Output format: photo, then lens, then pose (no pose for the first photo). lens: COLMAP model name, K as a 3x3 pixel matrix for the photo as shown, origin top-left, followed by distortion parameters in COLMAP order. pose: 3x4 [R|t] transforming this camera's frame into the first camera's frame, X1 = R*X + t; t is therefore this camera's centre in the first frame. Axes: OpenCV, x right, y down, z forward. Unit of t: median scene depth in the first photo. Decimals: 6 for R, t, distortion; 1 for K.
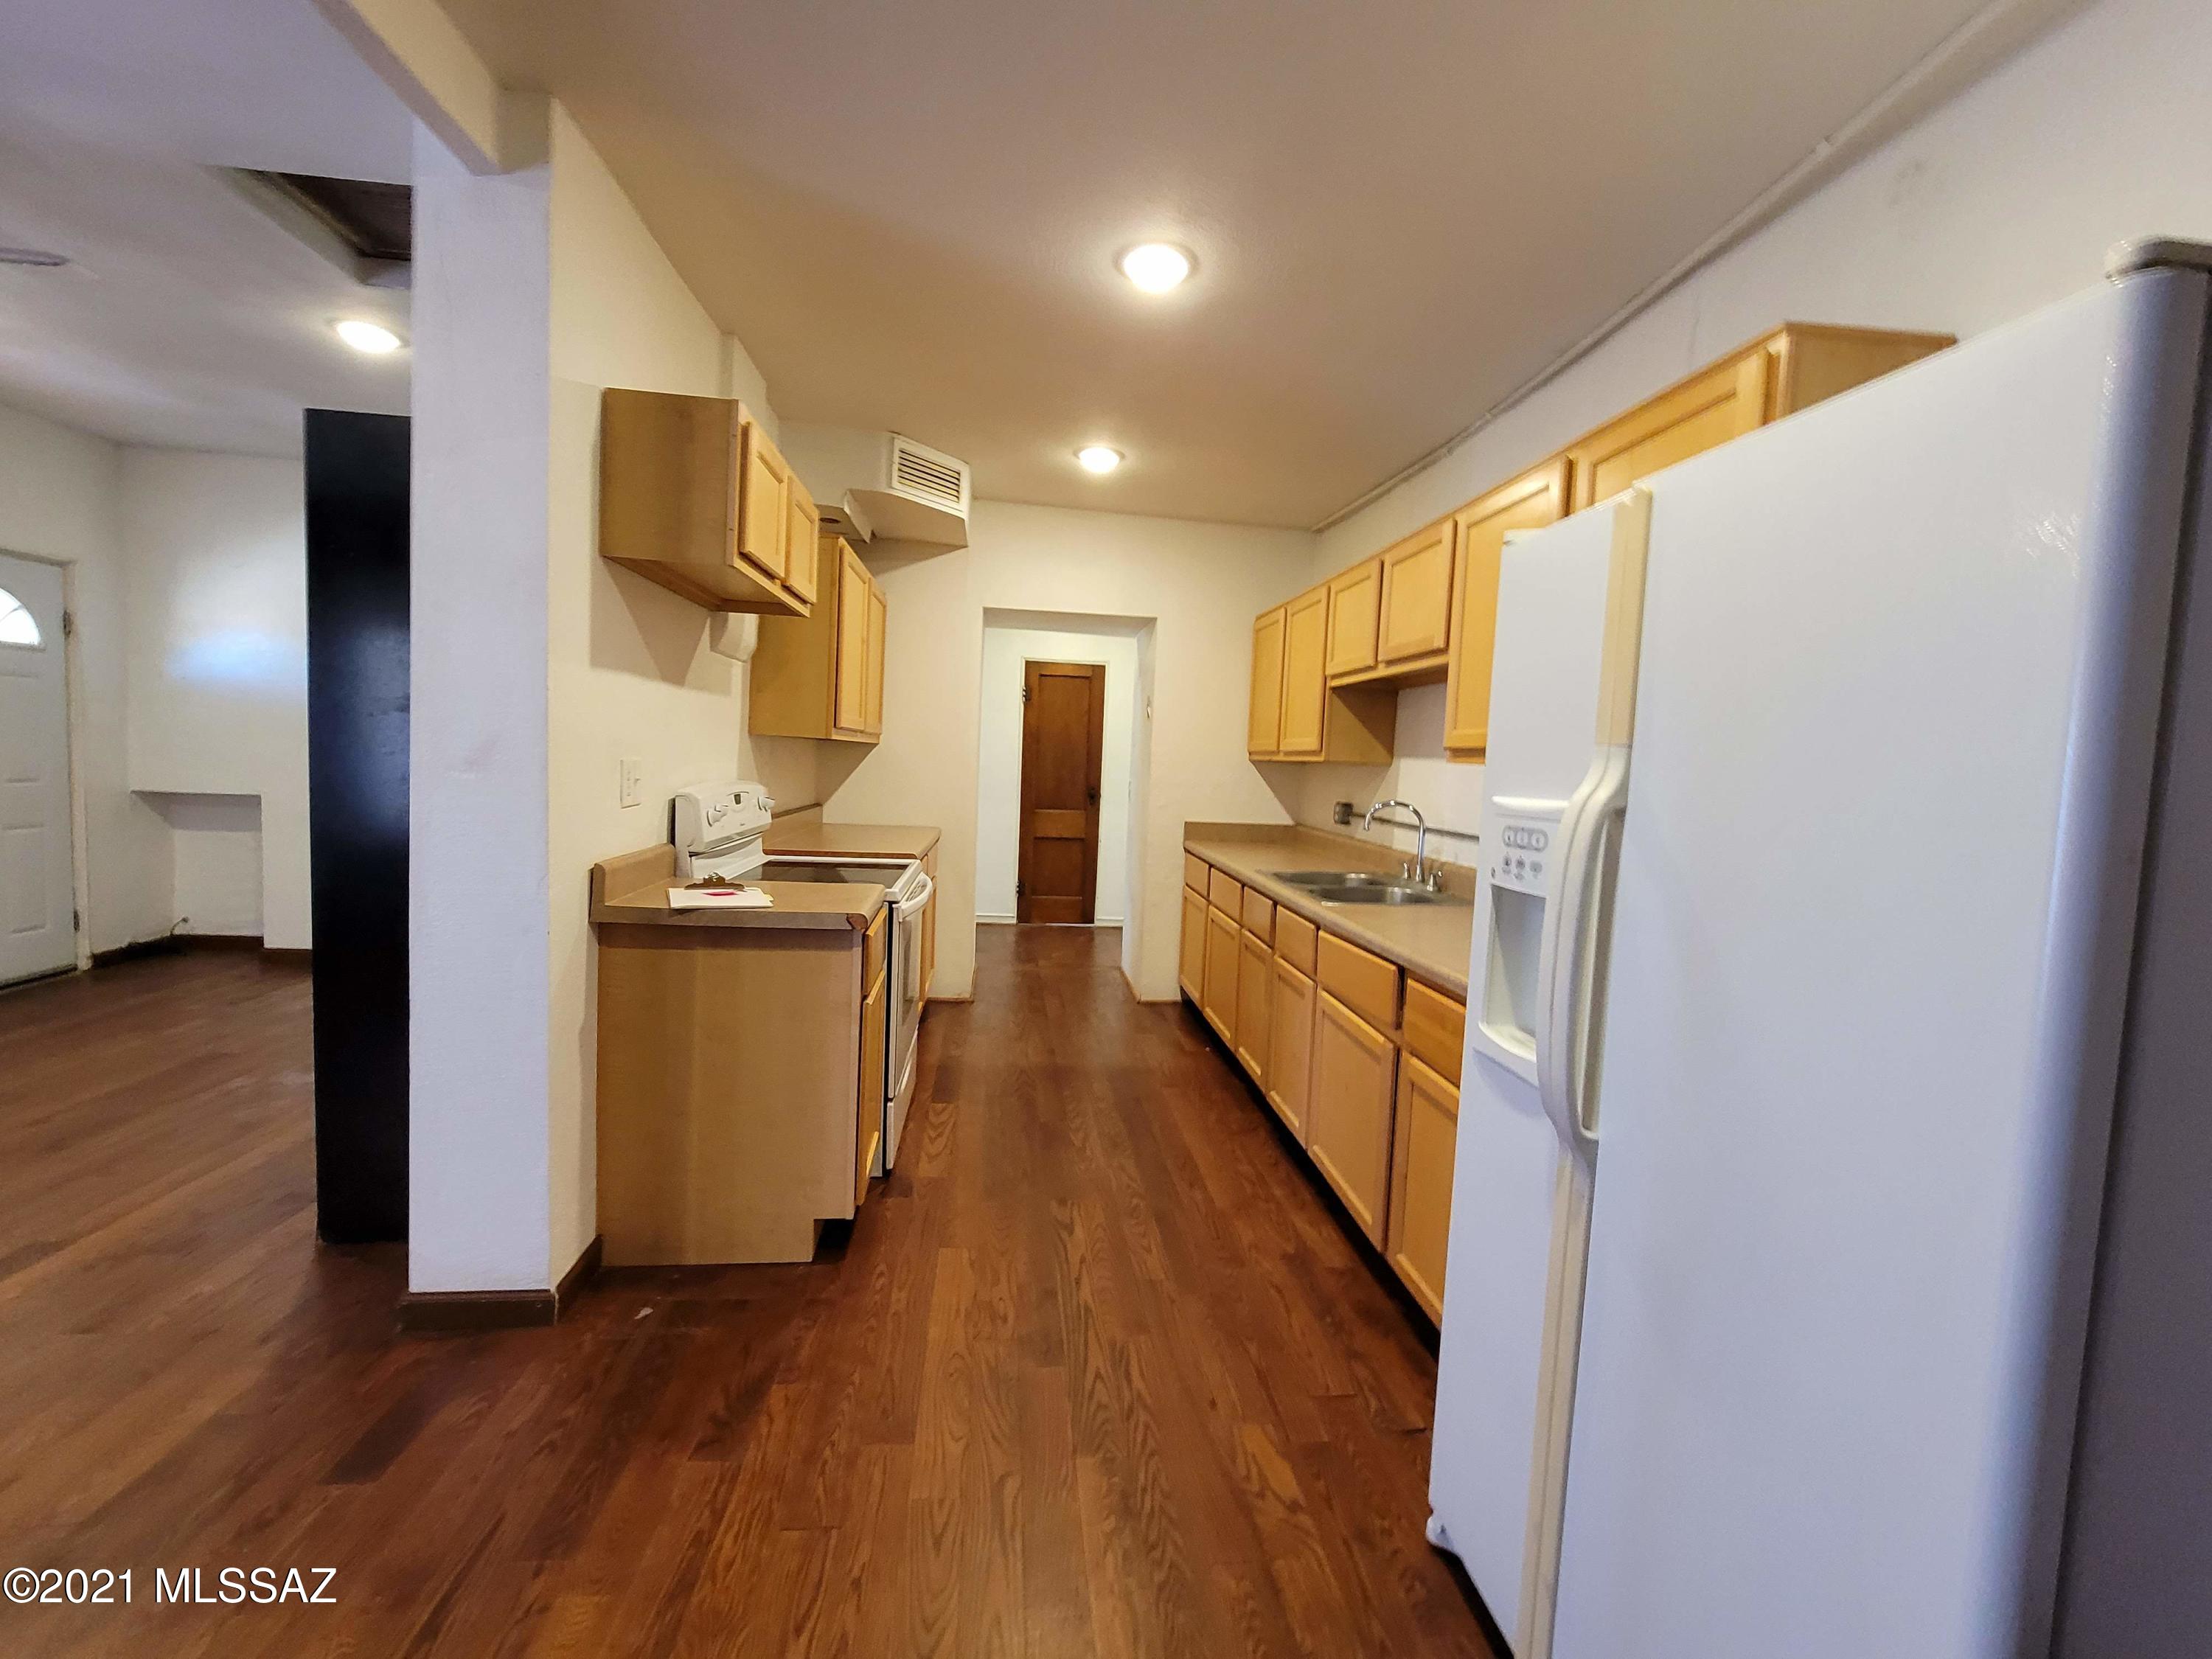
lens RADIAL K [[910.7, 0, 1106.0], [0, 910.7, 829.5], [0, 0, 1]] dist [-0.003622, -0.000215]
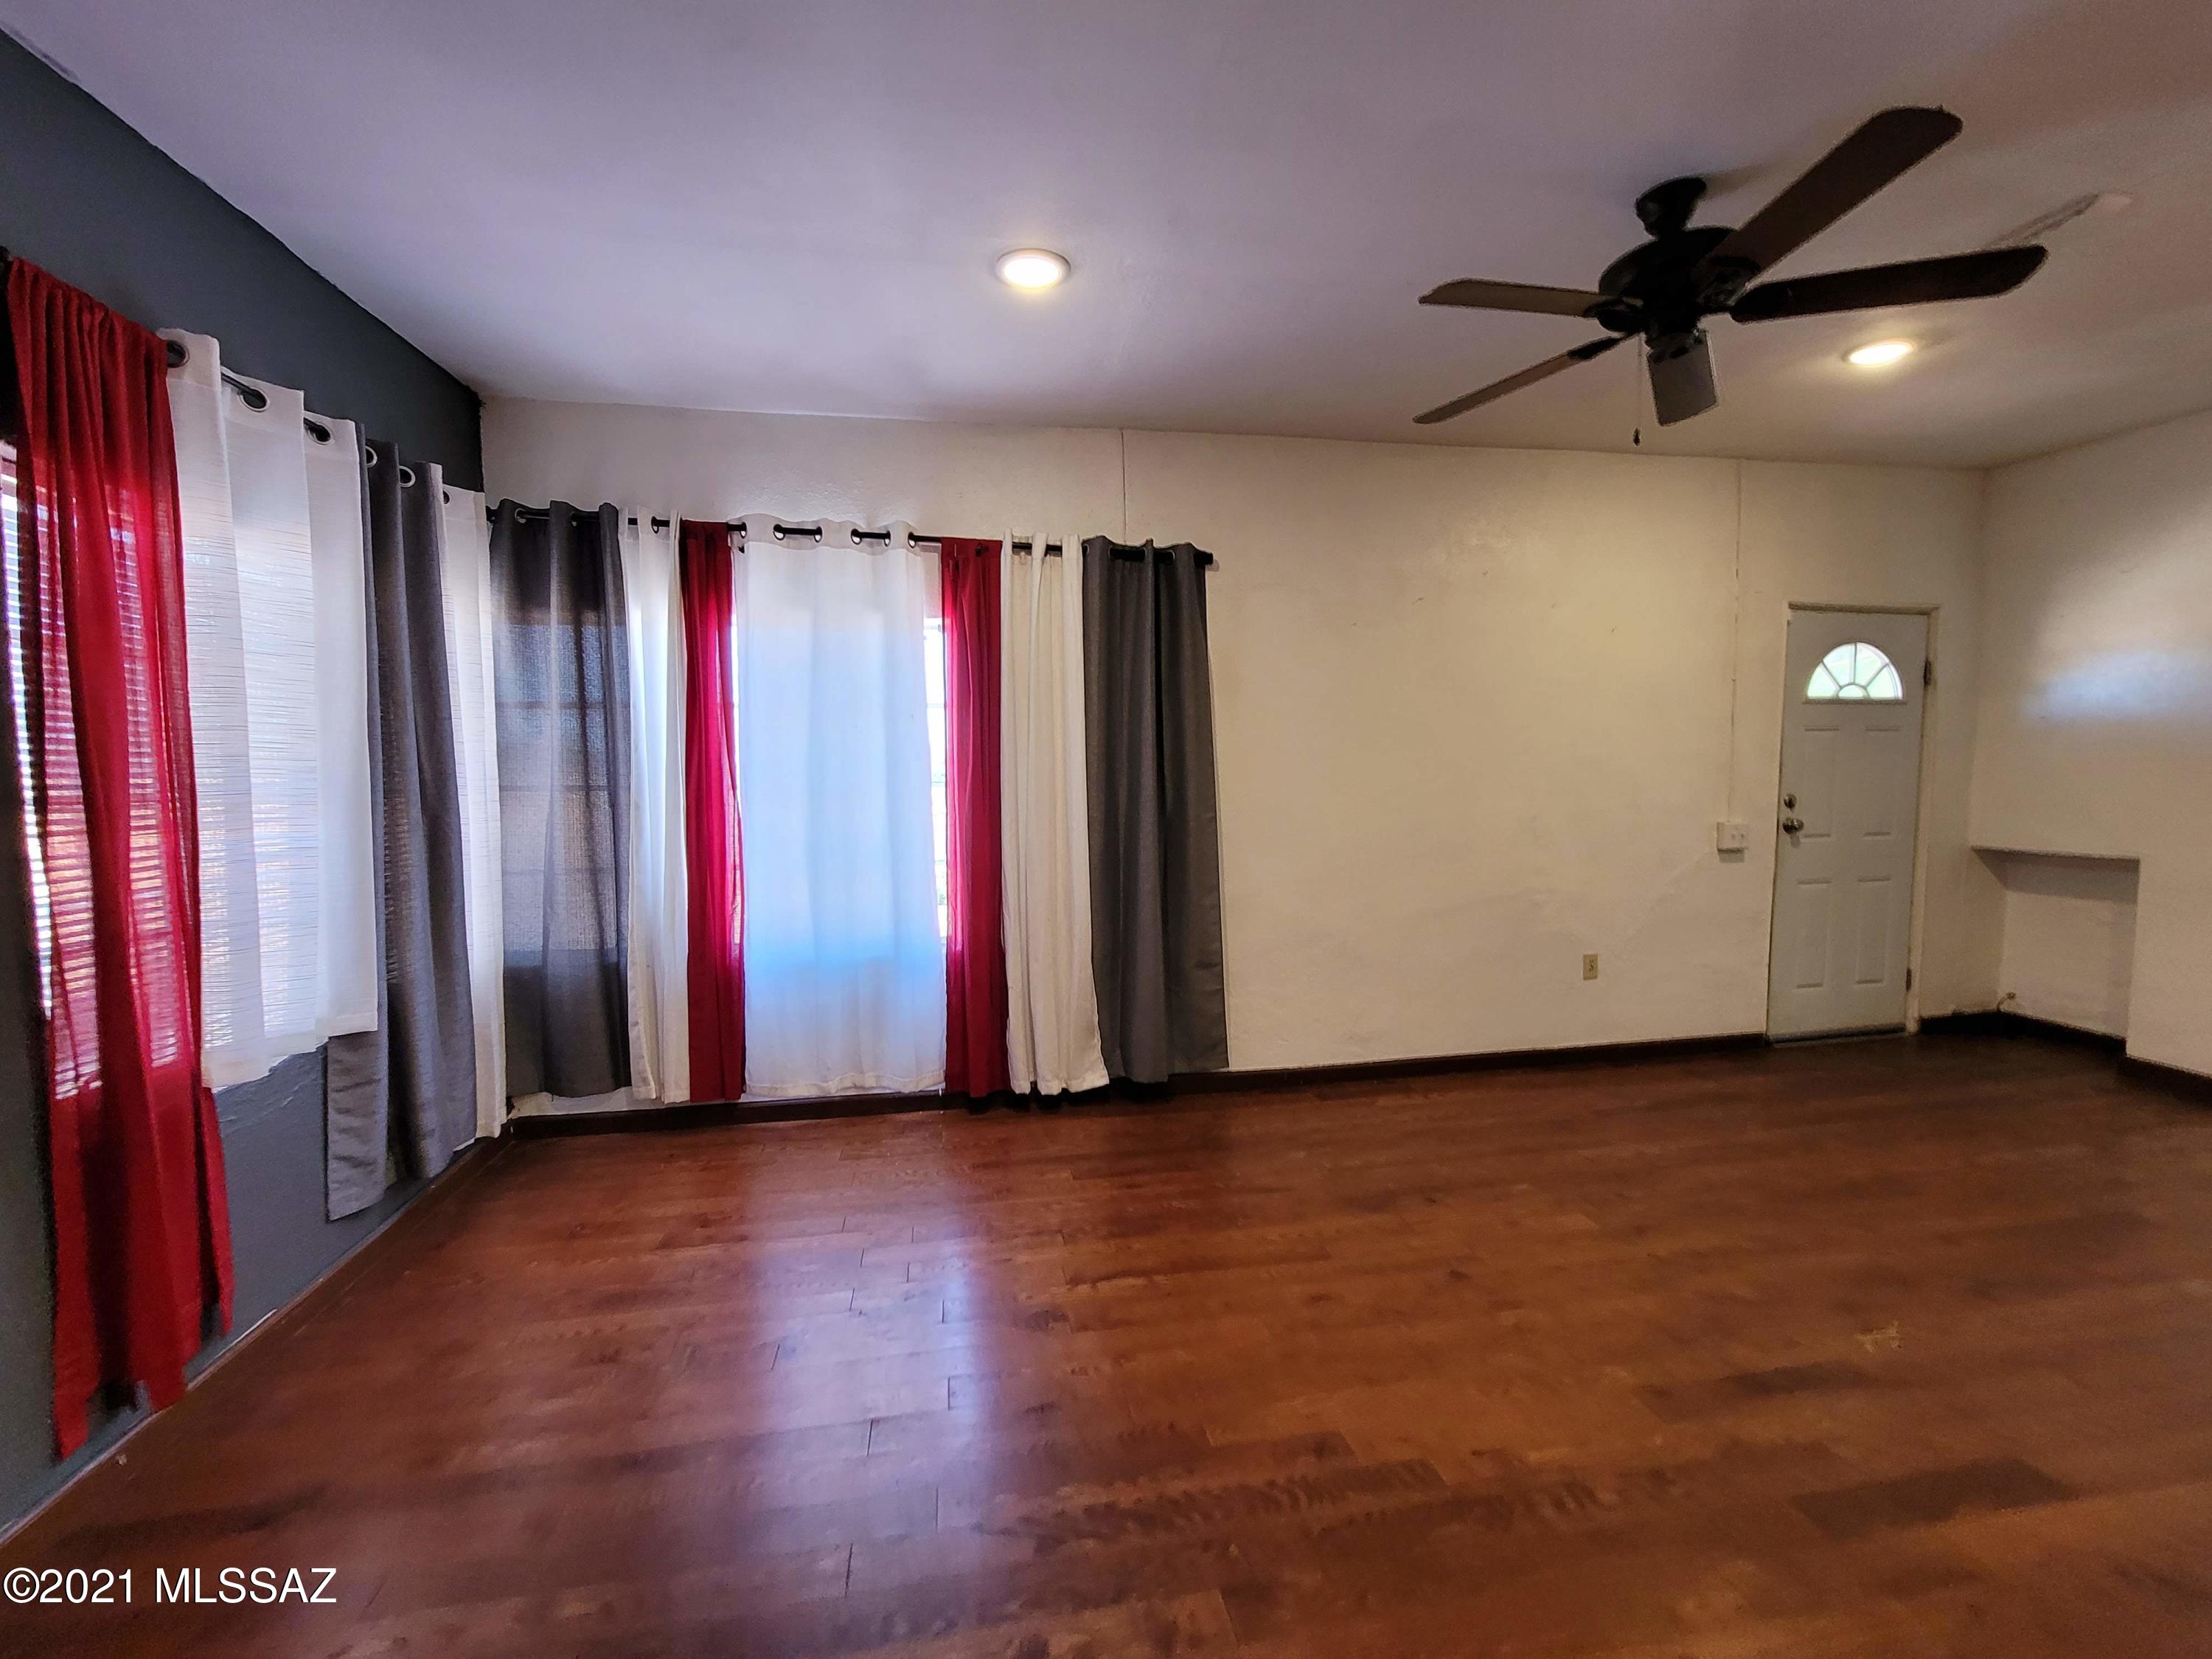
lens RADIAL K [[910.7, 0, 1106.0], [0, 910.7, 829.5], [0, 0, 1]] dist [-0.003622, -0.000215]
pose [[0.071972, 0.019961, -0.997207, -0.234235], [-0.060517, 0.998045, 0.015610, -0.022552], [0.995569, 0.059224, 0.073039, 0.066109]]
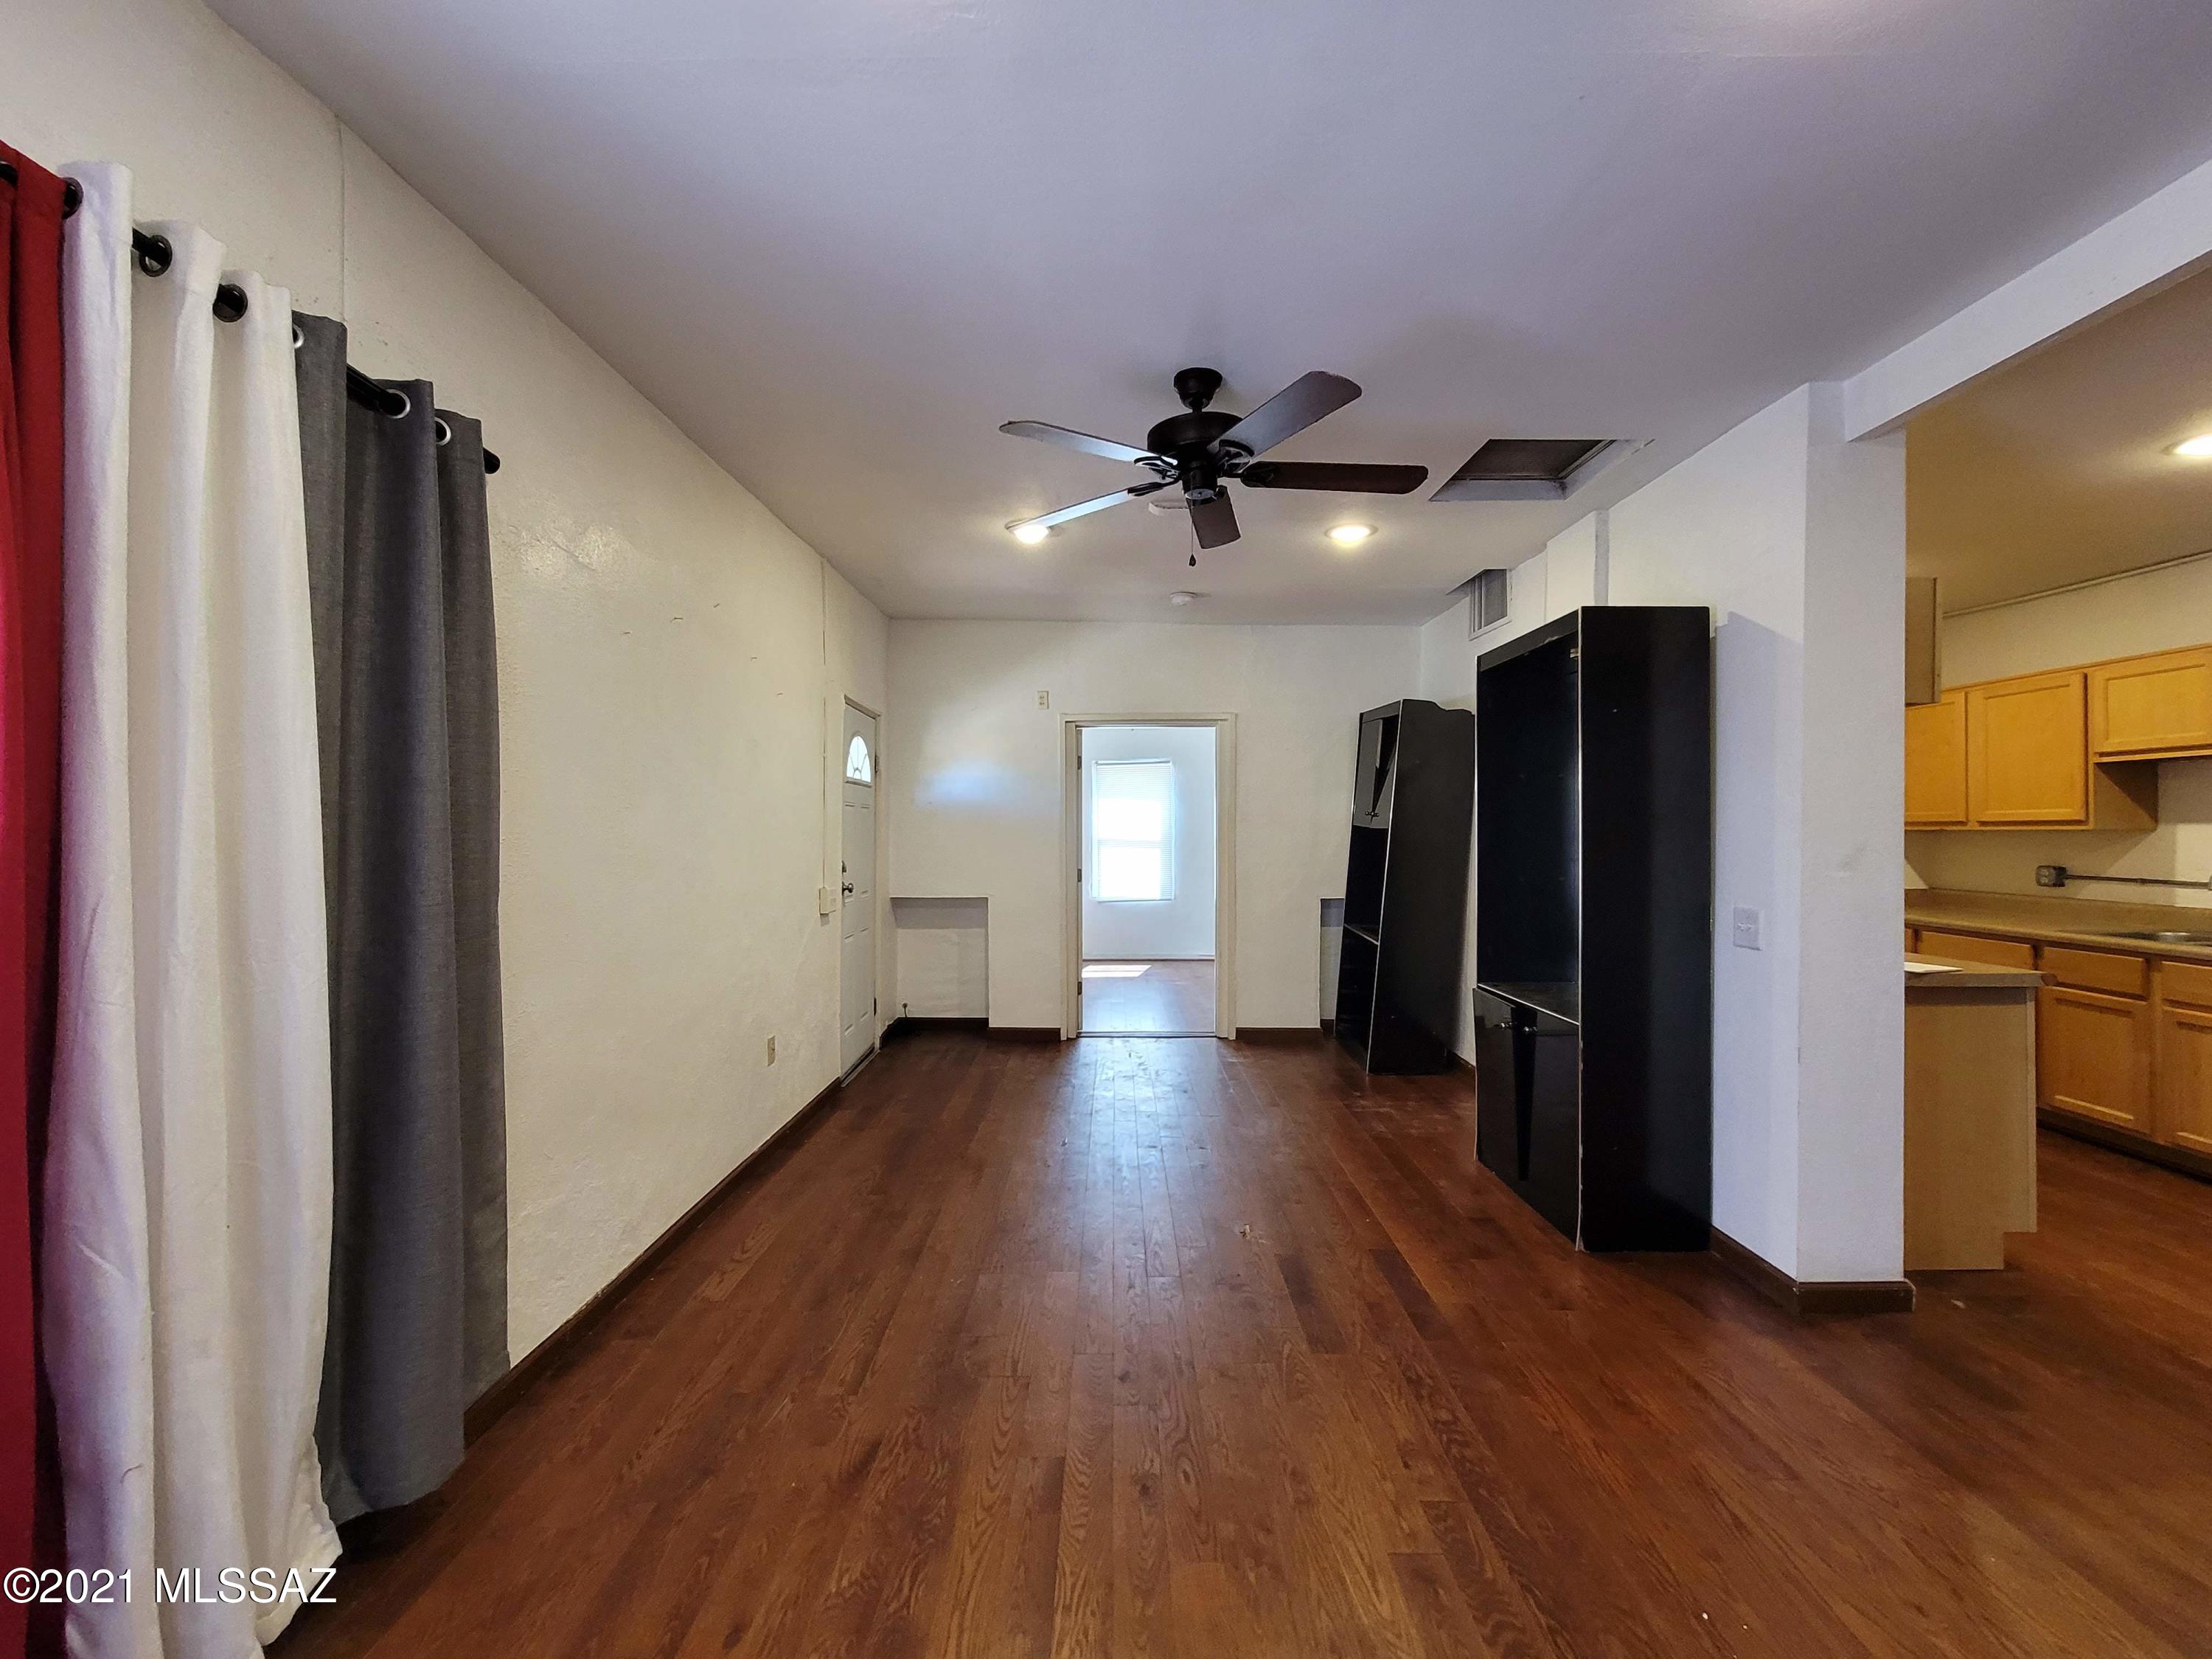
lens RADIAL K [[910.7, 0, 1106.0], [0, 910.7, 829.5], [0, 0, 1]] dist [-0.003622, -0.000215]
pose [[0.992777, -0.045865, -0.110858, -0.673707], [0.036605, 0.995779, -0.084163, -0.021677], [0.114250, 0.079497, 0.990266, -0.180379]]
